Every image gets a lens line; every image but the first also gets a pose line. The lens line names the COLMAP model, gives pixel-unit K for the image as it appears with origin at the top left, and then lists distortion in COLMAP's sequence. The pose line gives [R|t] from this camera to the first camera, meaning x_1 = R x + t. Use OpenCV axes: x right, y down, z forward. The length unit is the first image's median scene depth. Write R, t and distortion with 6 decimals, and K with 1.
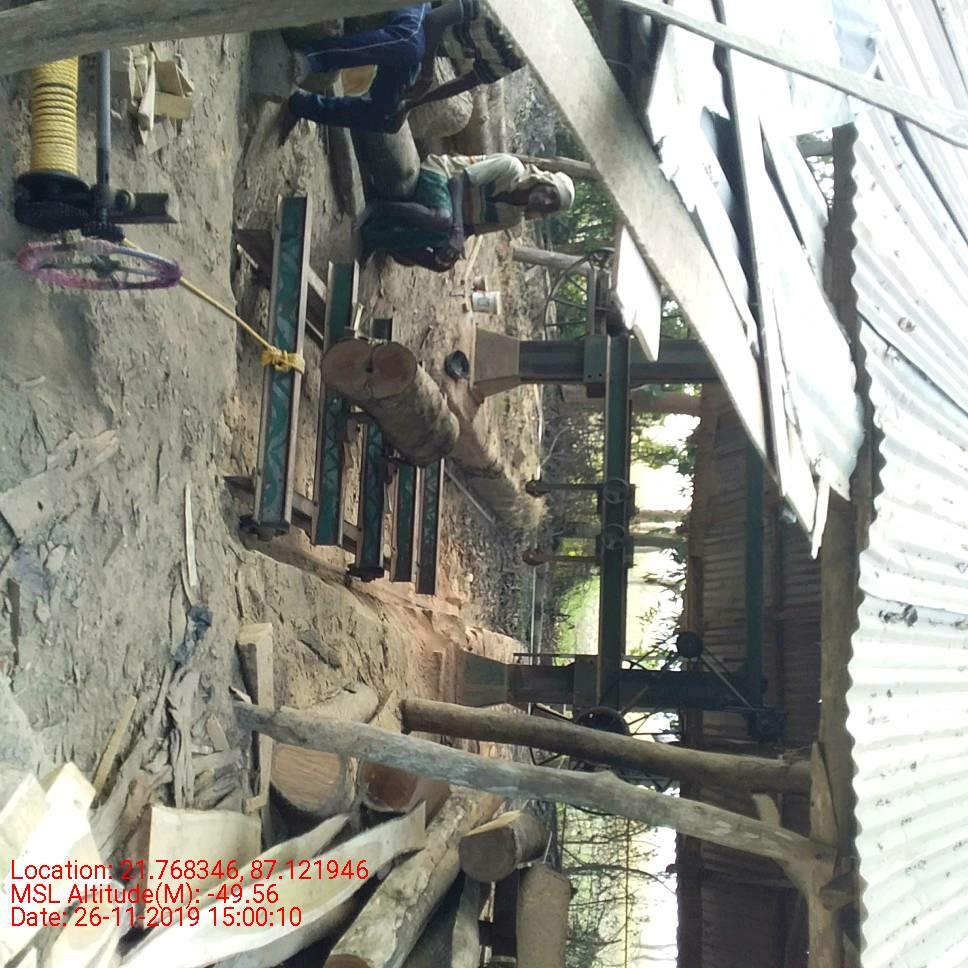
lens RADIAL K [[1187.0, 0, 484.7], [0, 1187.0, 508.9], [0, 0, 1]] dist [0.095906, -0.211643]
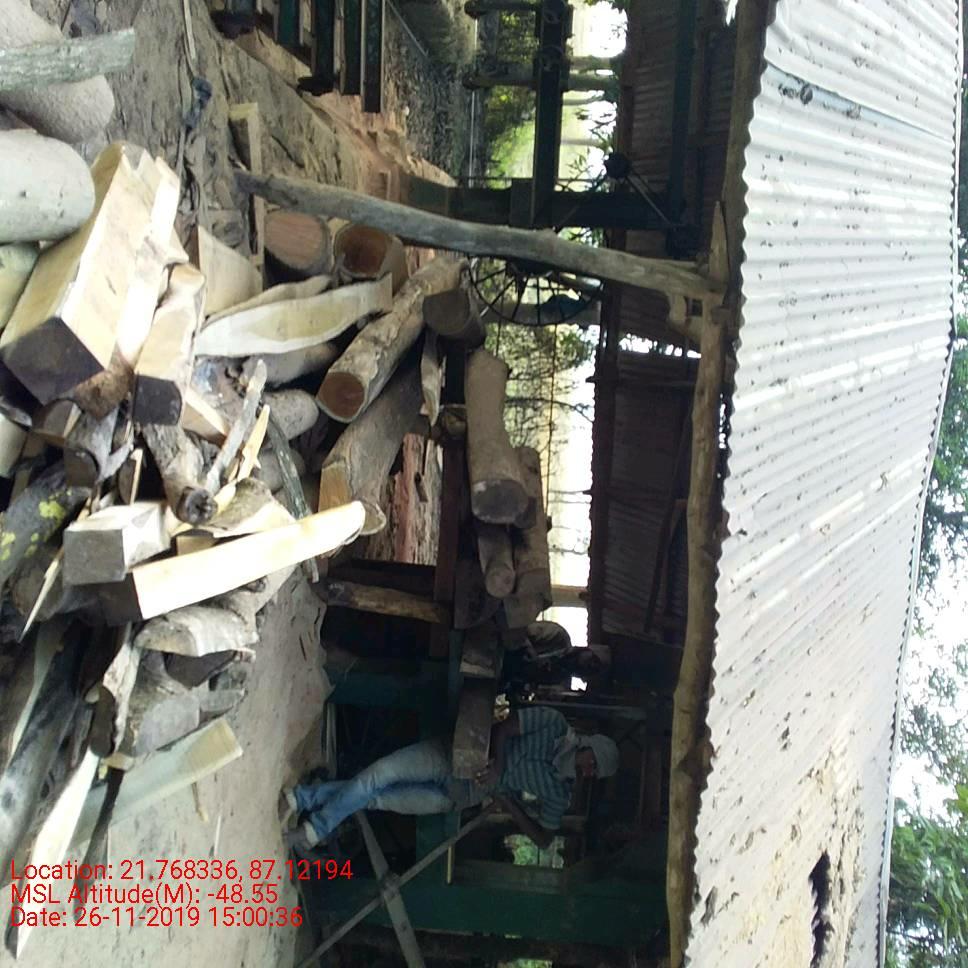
lens RADIAL K [[1187.0, 0, 484.7], [0, 1187.0, 508.9], [0, 0, 1]] dist [0.095906, -0.211643]
pose [[0.997955, -0.012831, 0.062612, -0.025618], [-0.009708, 0.937841, 0.346929, 0.039619], [-0.063171, -0.346828, 0.935799, -0.142524]]
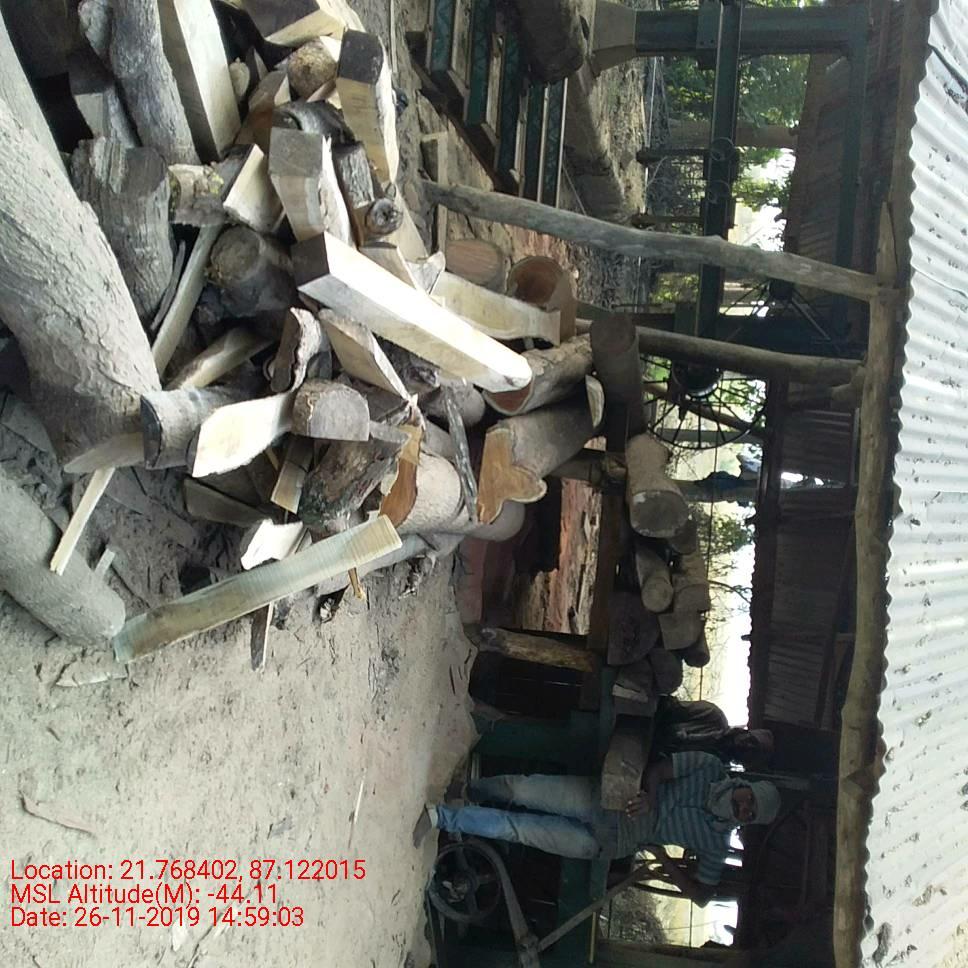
lens RADIAL K [[1194.4, 0, 485.4], [0, 1194.4, 498.7], [0, 0, 1]] dist [0.071160, -0.141013]
pose [[0.997256, 0.032527, -0.066501, -0.028438], [-0.022590, 0.989165, 0.145061, 0.192108], [0.070499, -0.143161, 0.987185, -0.189740]]
